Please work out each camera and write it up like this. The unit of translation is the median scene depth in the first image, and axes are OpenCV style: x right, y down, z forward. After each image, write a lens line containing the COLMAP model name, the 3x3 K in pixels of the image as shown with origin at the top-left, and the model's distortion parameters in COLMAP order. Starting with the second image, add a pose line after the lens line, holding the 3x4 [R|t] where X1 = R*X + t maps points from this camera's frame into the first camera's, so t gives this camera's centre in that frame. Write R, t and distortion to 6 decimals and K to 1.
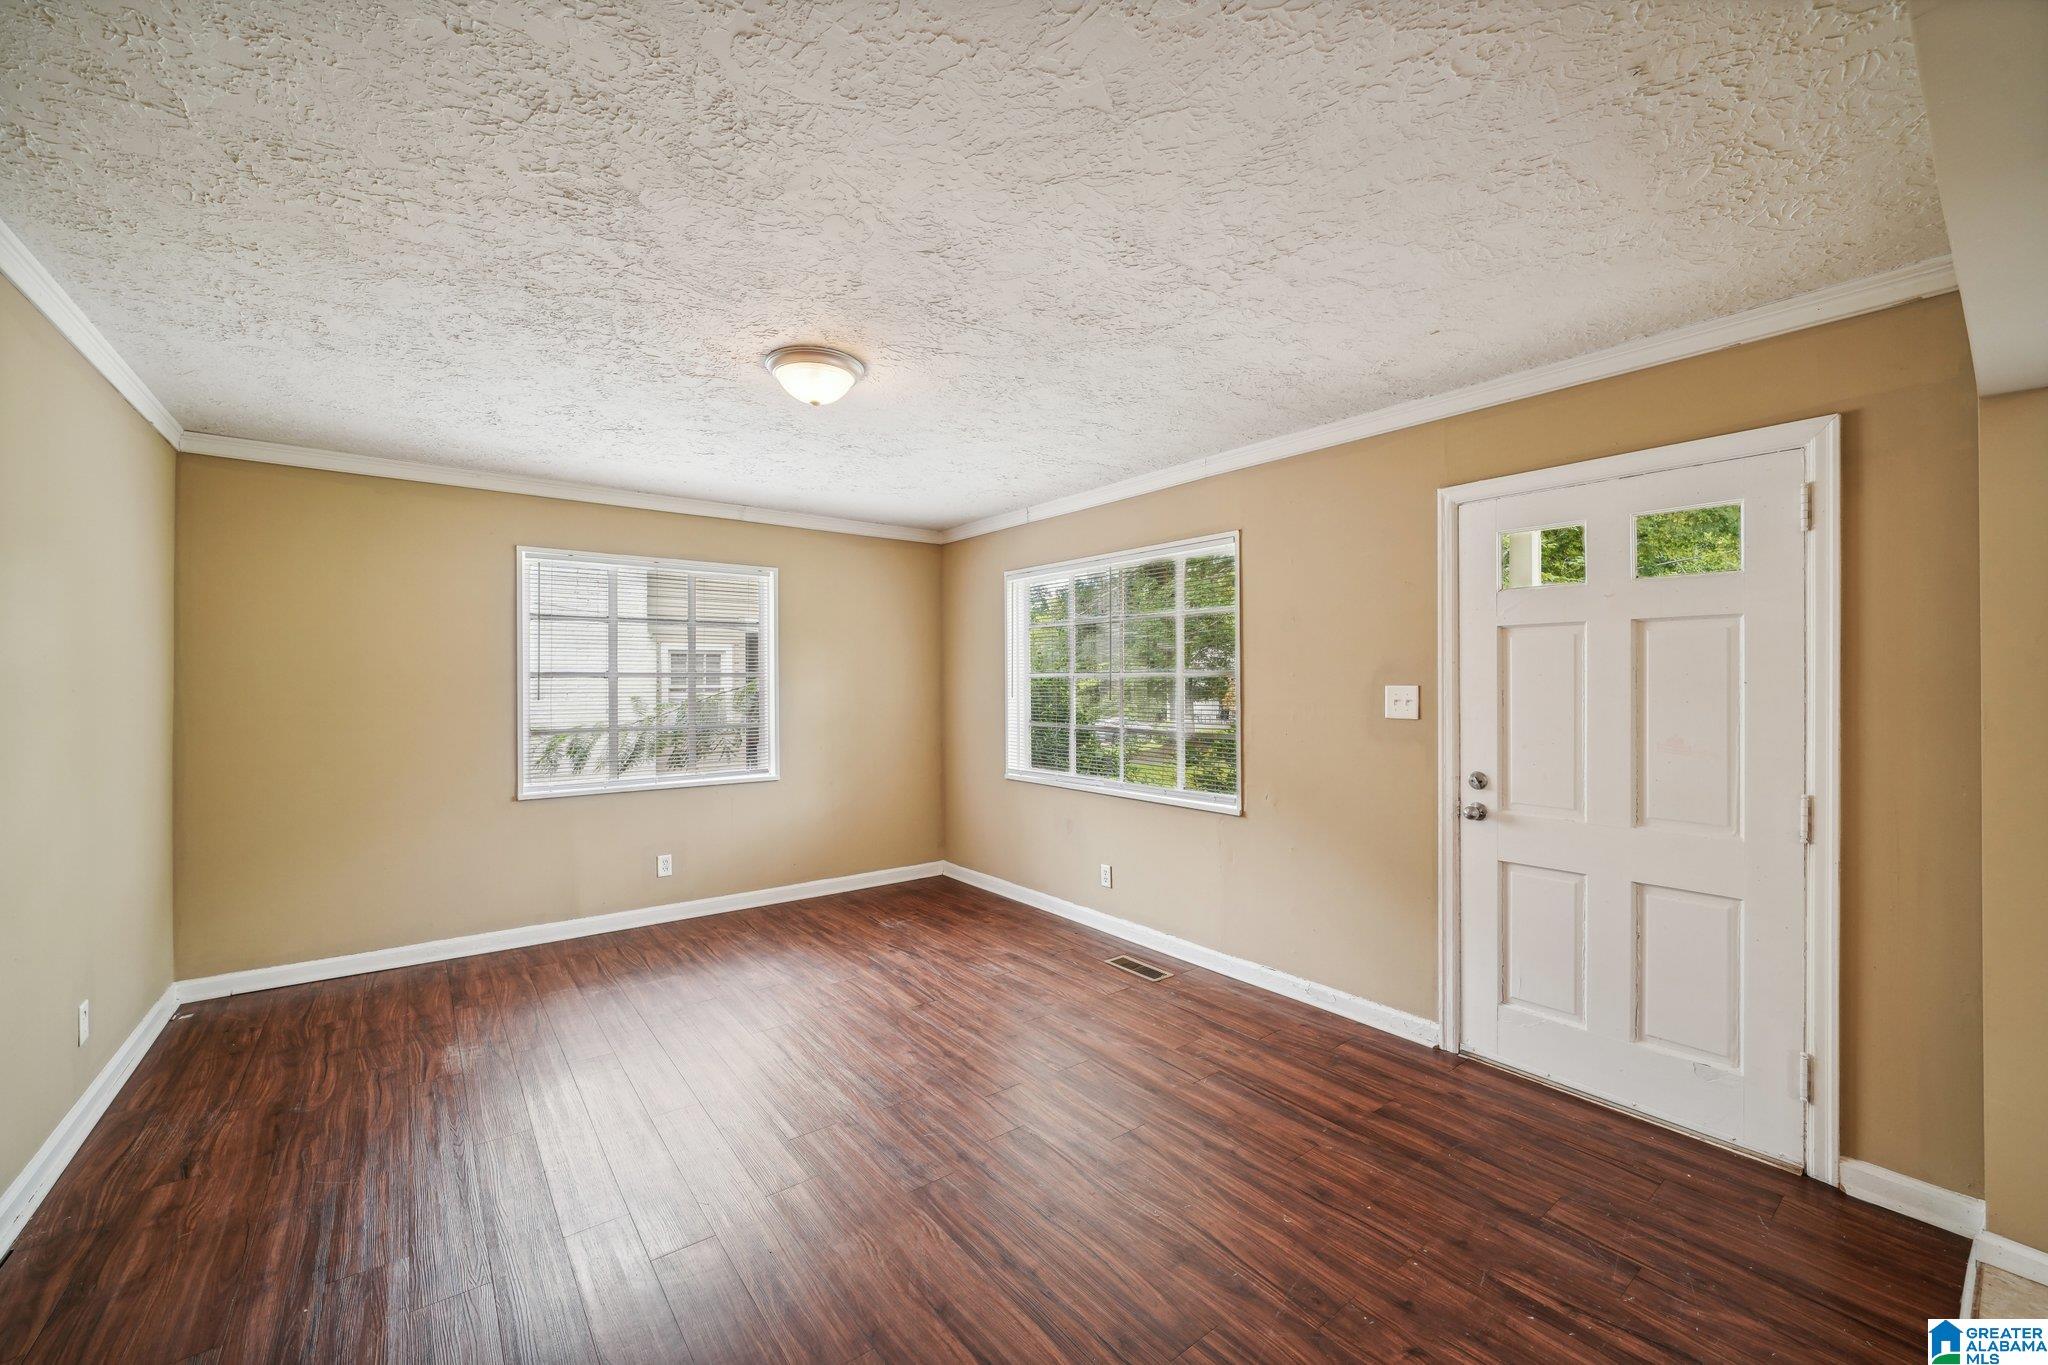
lens RADIAL K [[799.1, 0, 1024.0], [0, 799.1, 682.5], [0, 0, 1]] dist [-0.003156, 0.000252]
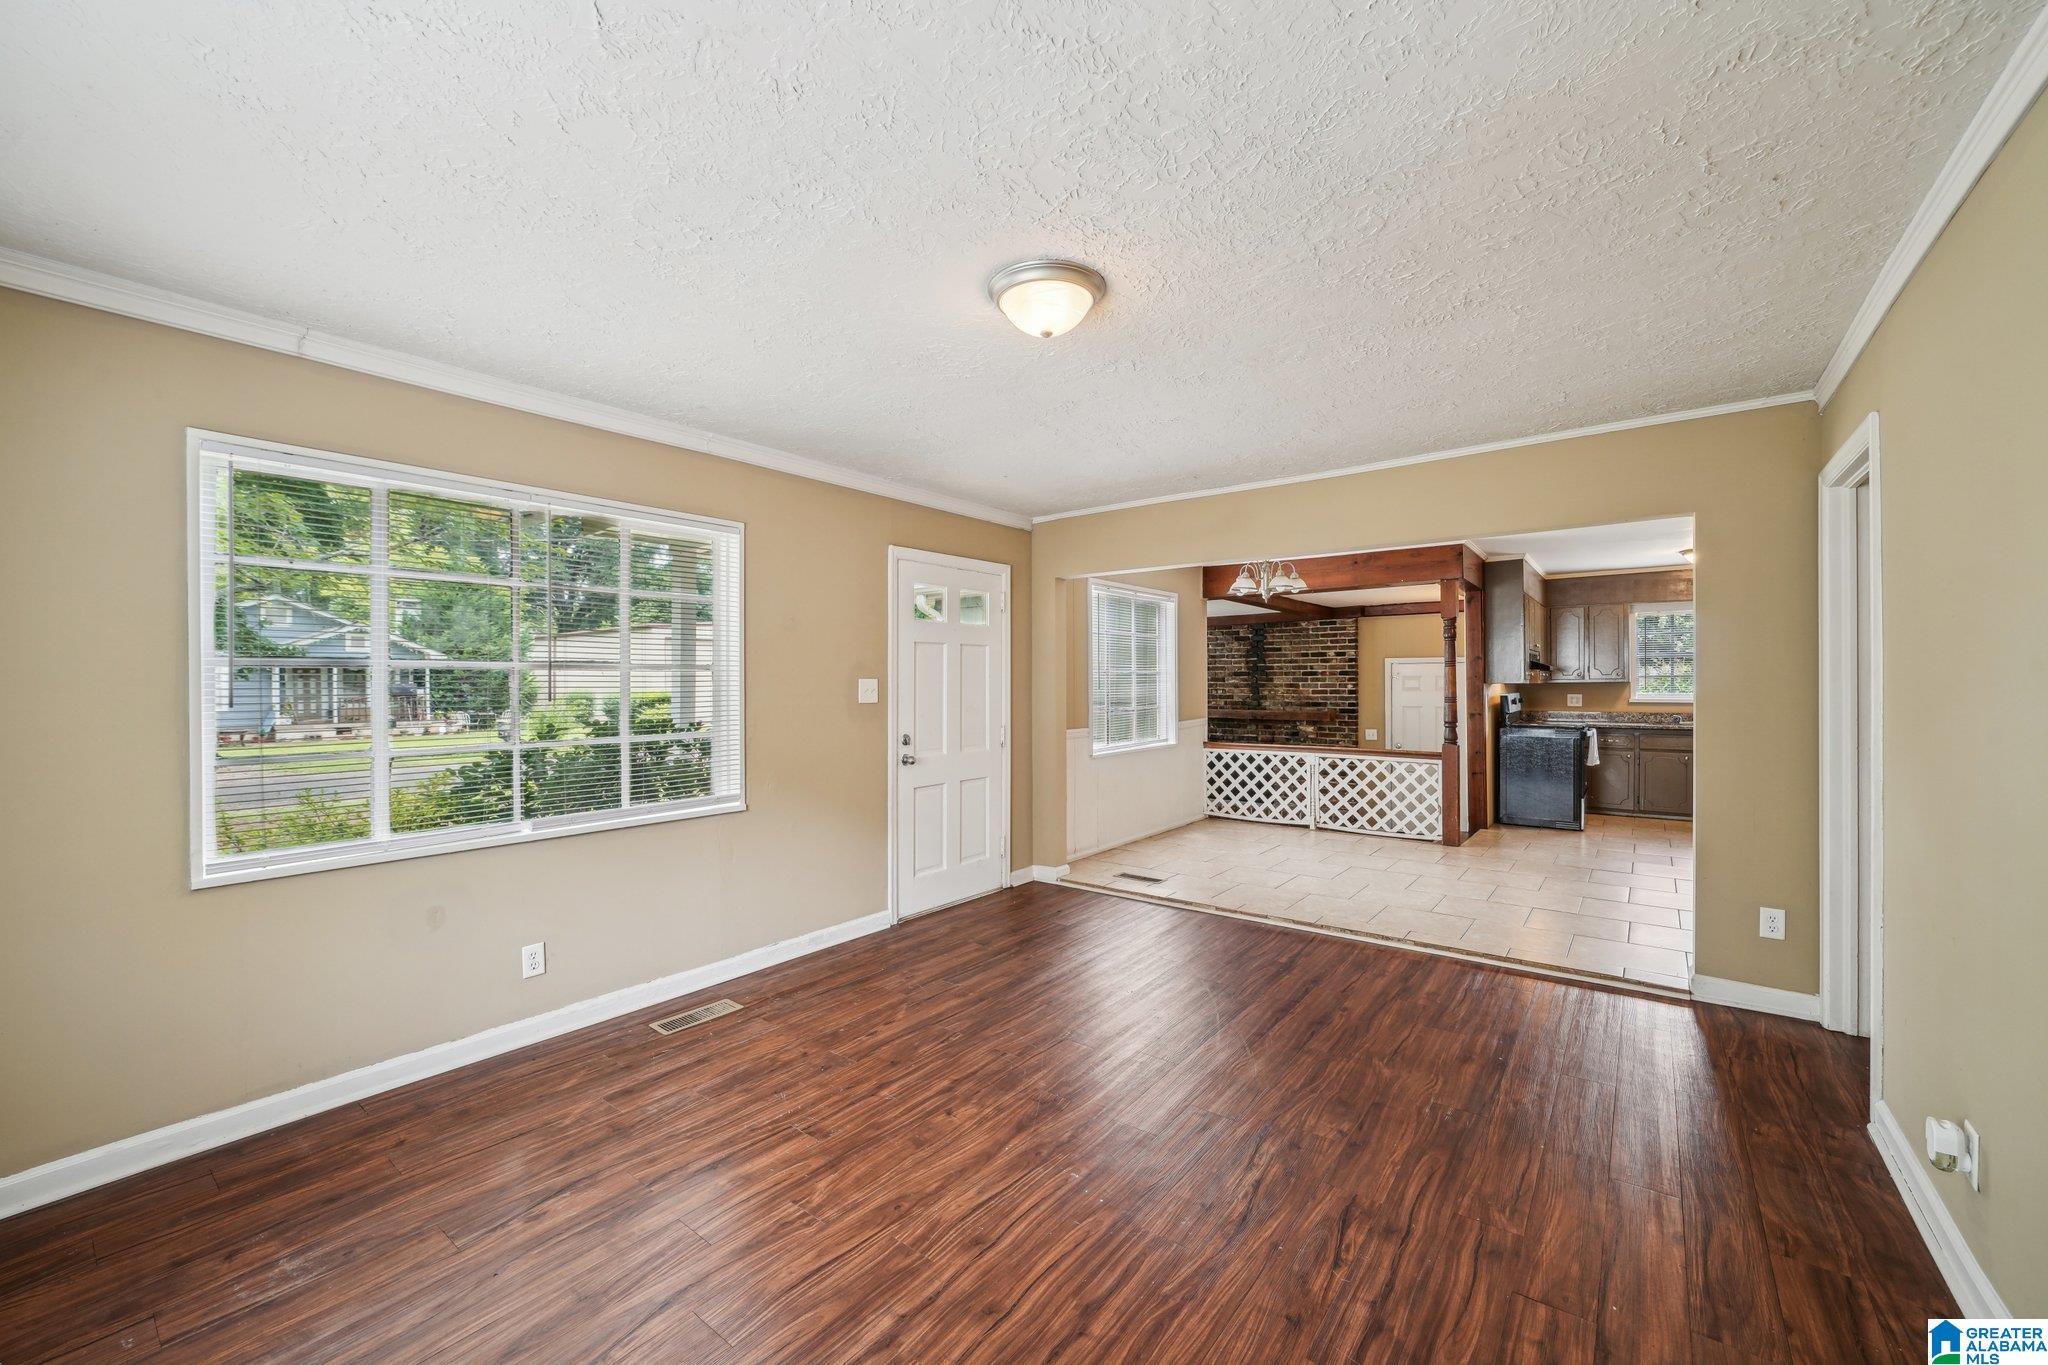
lens RADIAL K [[799.1, 0, 1024.0], [0, 799.1, 682.5], [0, 0, 1]] dist [-0.003156, 0.000252]
pose [[-0.242344, 0.000063, 0.970190, -0.774397], [0.004792, 0.999988, 0.001133, 0.007877], [-0.970179, 0.004924, -0.242341, 0.892930]]
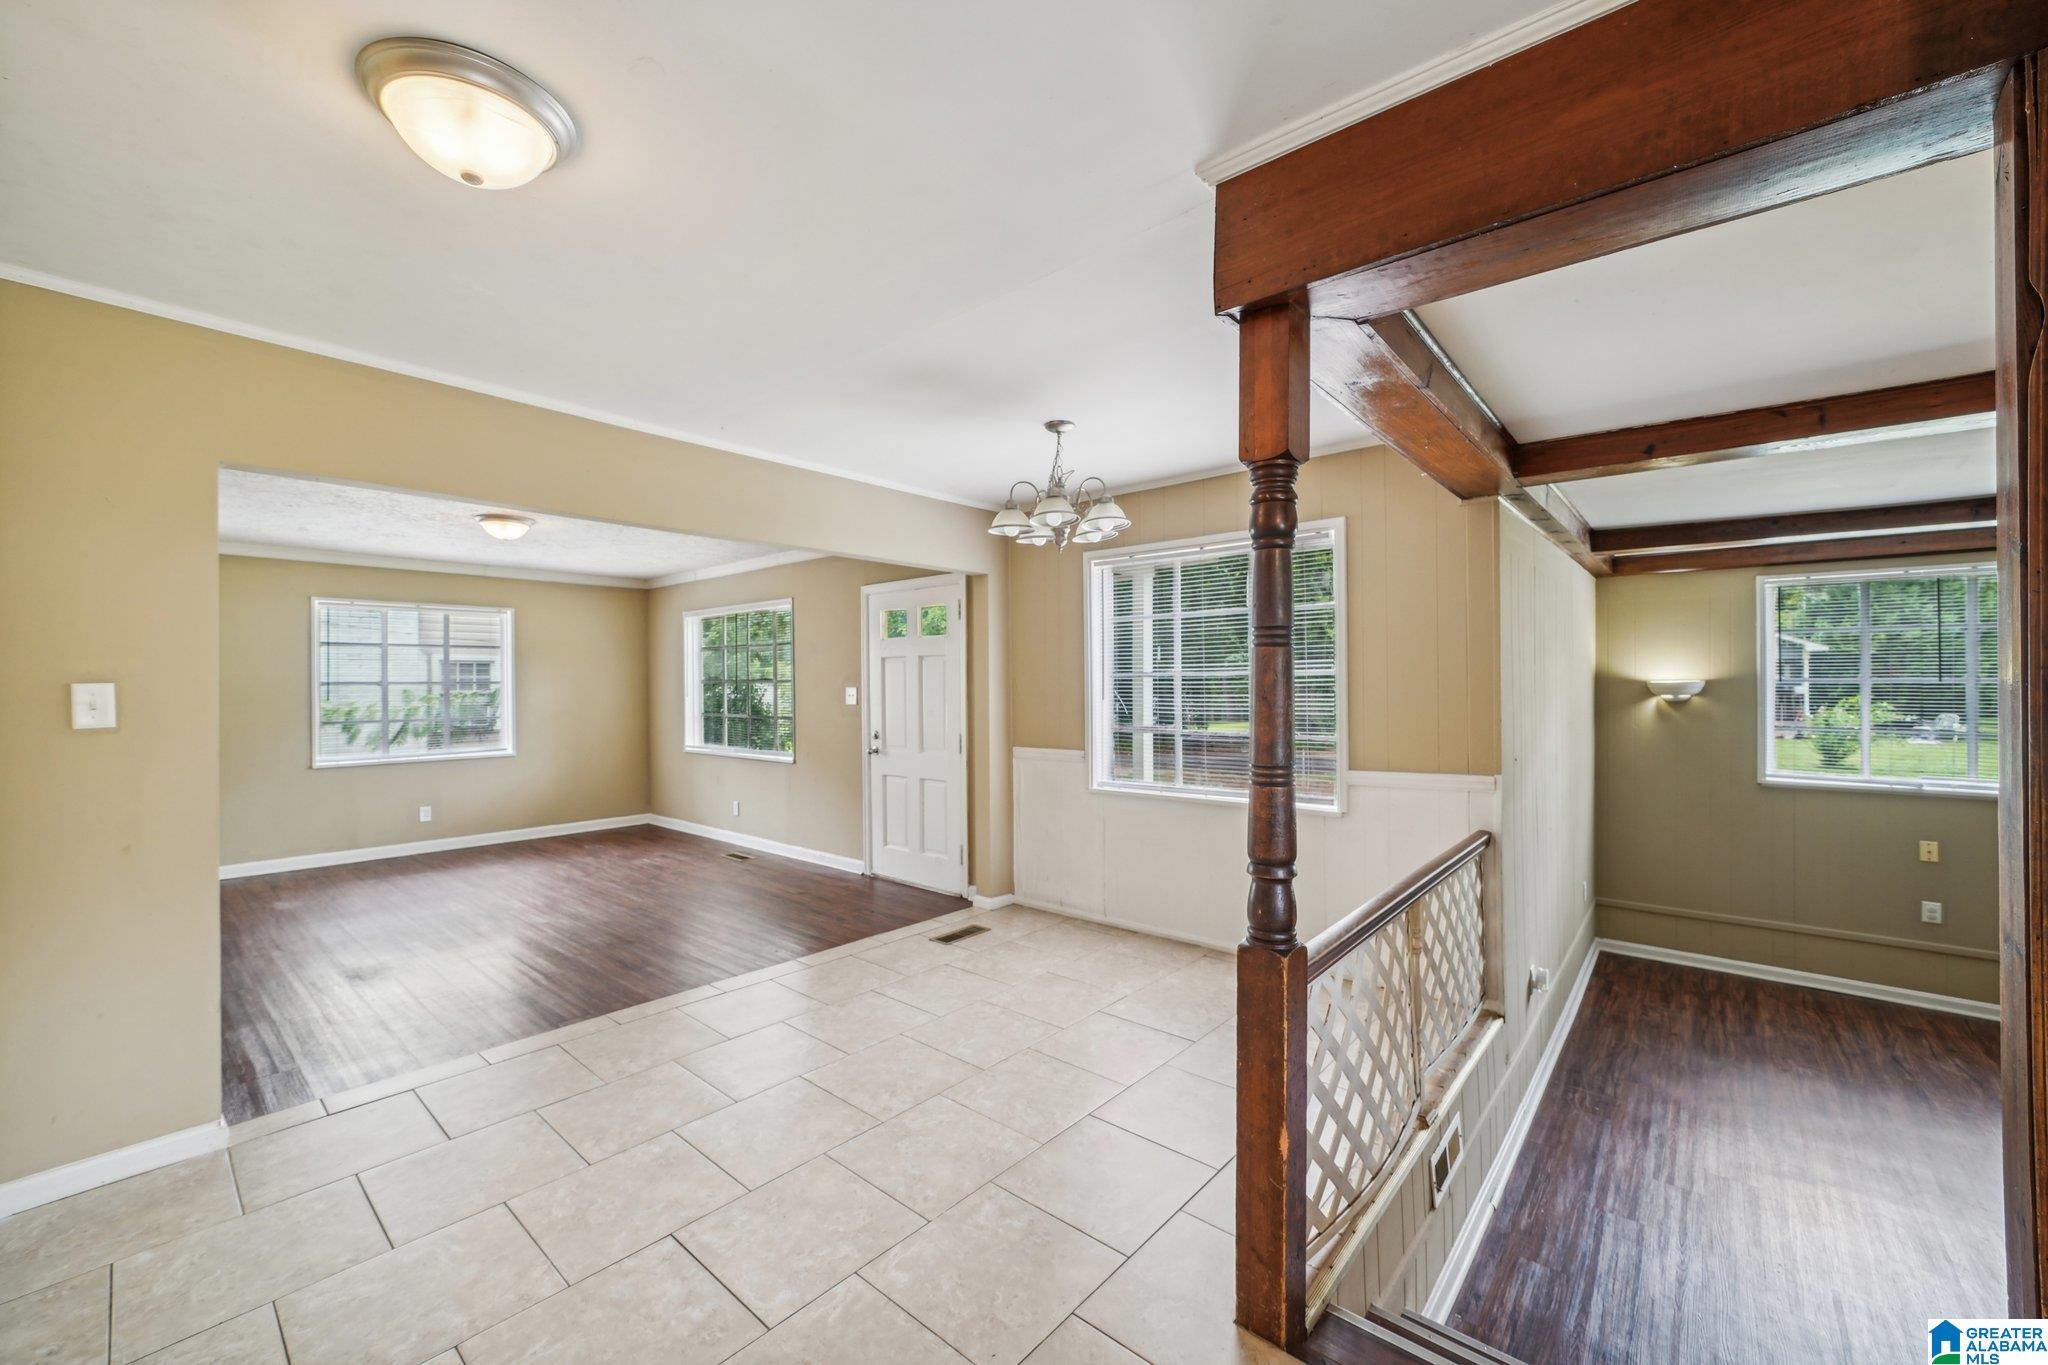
lens RADIAL K [[821.5, 0, 1024.0], [0, 821.5, 682.5], [0, 0, 1]] dist [0.001602, -0.000054]
pose [[0.982906, -0.004391, 0.184057, 0.429856], [0.004986, 0.999984, -0.002767, -0.000468], [-0.184042, 0.003638, 0.982912, -0.832132]]
